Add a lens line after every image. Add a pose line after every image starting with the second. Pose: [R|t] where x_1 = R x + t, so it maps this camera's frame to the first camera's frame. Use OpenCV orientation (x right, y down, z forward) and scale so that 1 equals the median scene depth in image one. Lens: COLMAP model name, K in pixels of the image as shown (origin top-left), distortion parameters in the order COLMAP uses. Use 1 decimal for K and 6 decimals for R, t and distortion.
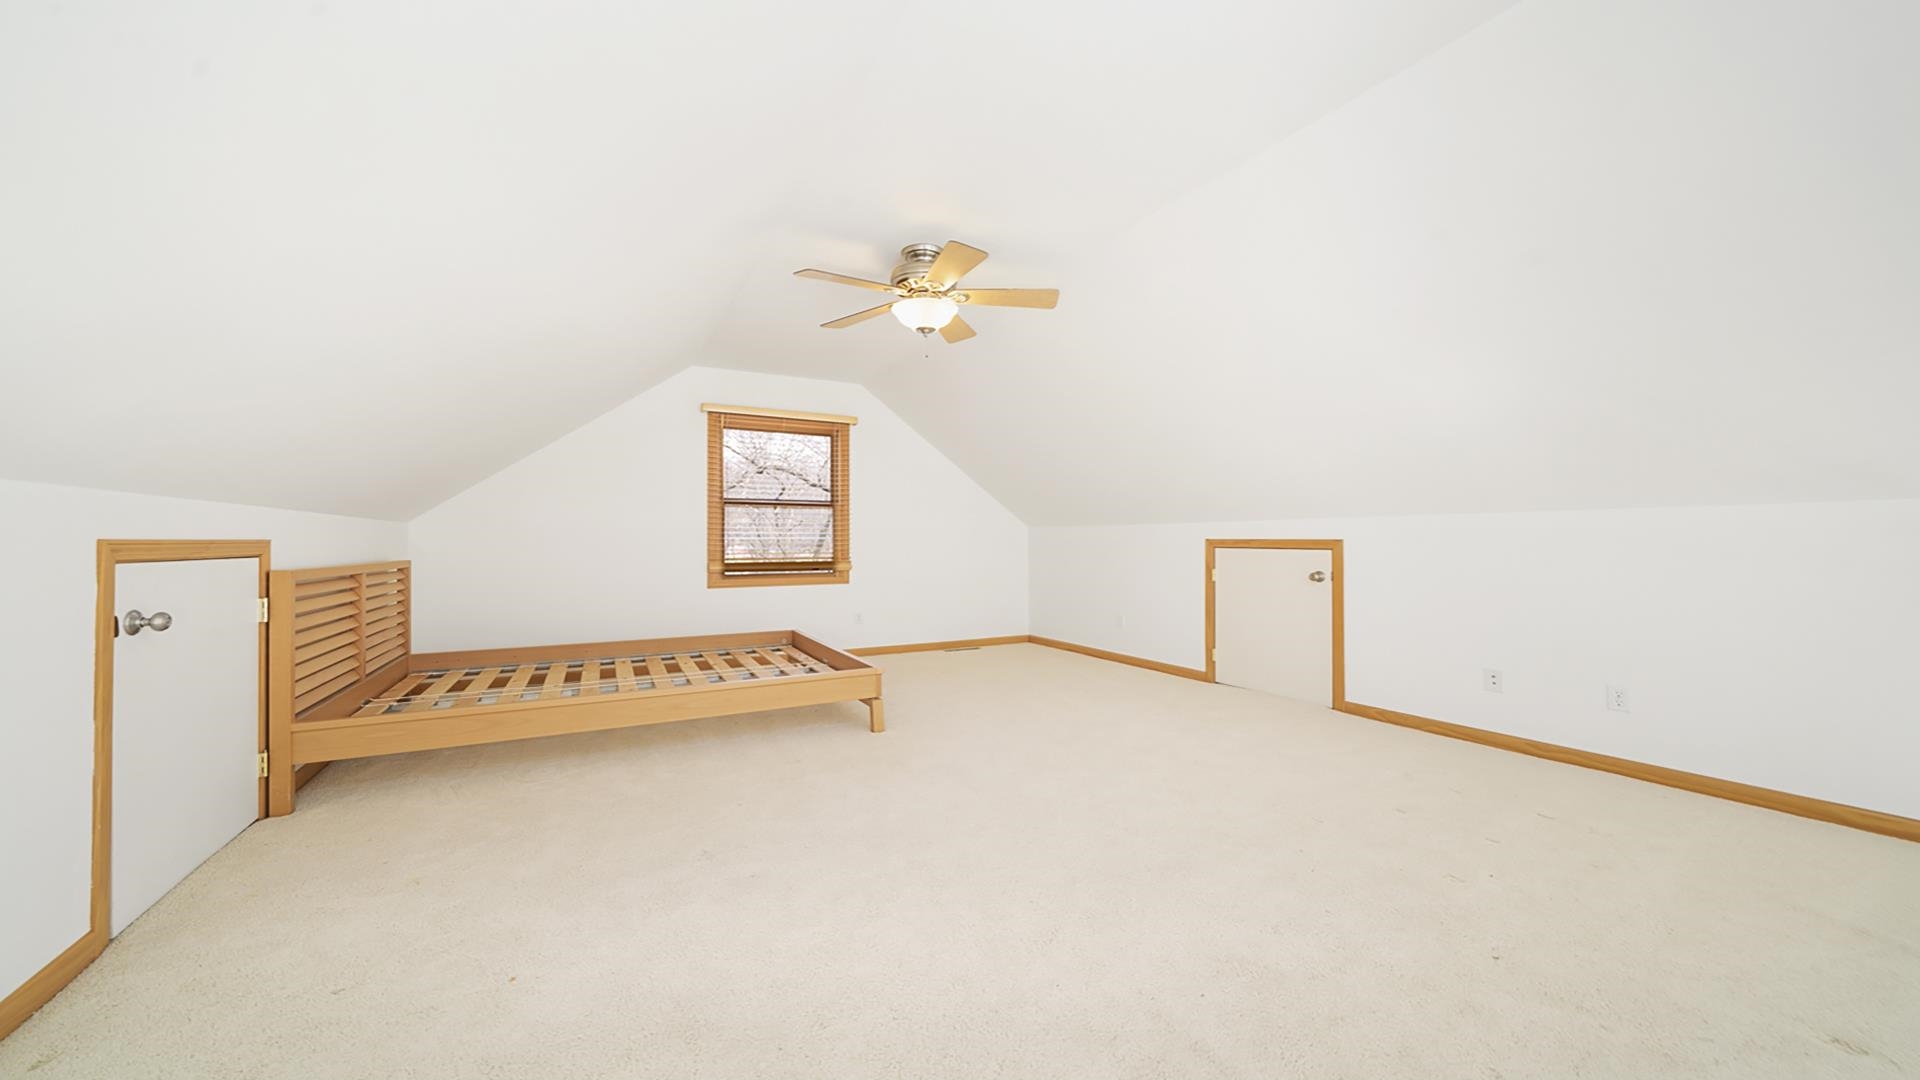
lens RADIAL K [[677.0, 0, 960.0], [0, 677.0, 540.0], [0, 0, 1]] dist [-0.000742, -0.000068]
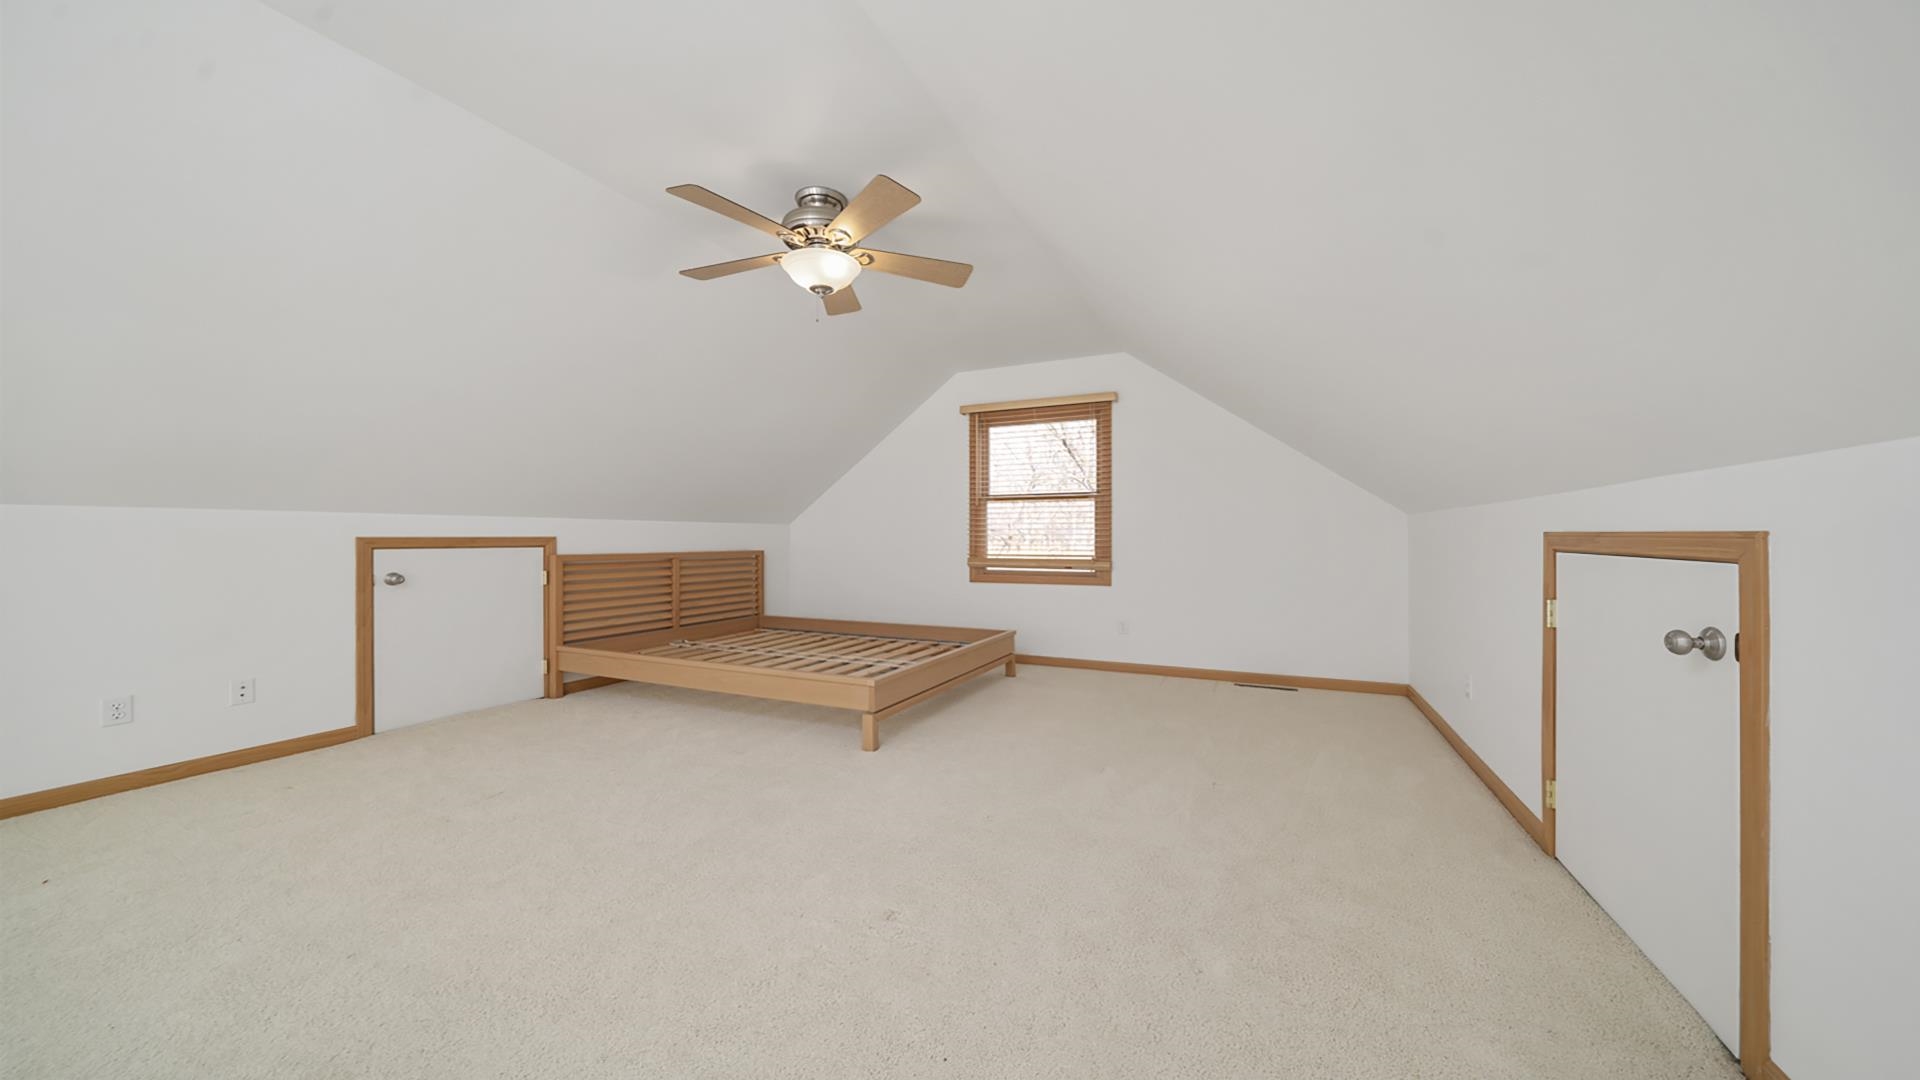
lens RADIAL K [[651.5, 0, 960.0], [0, 651.5, 540.0], [0, 0, 1]] dist [-0.000822, 0.000038]
pose [[0.599024, 0.003136, -0.800725, 0.560822], [0.003482, 0.999973, 0.006521, -0.000206], [0.800724, -0.006694, 0.598996, 0.503625]]
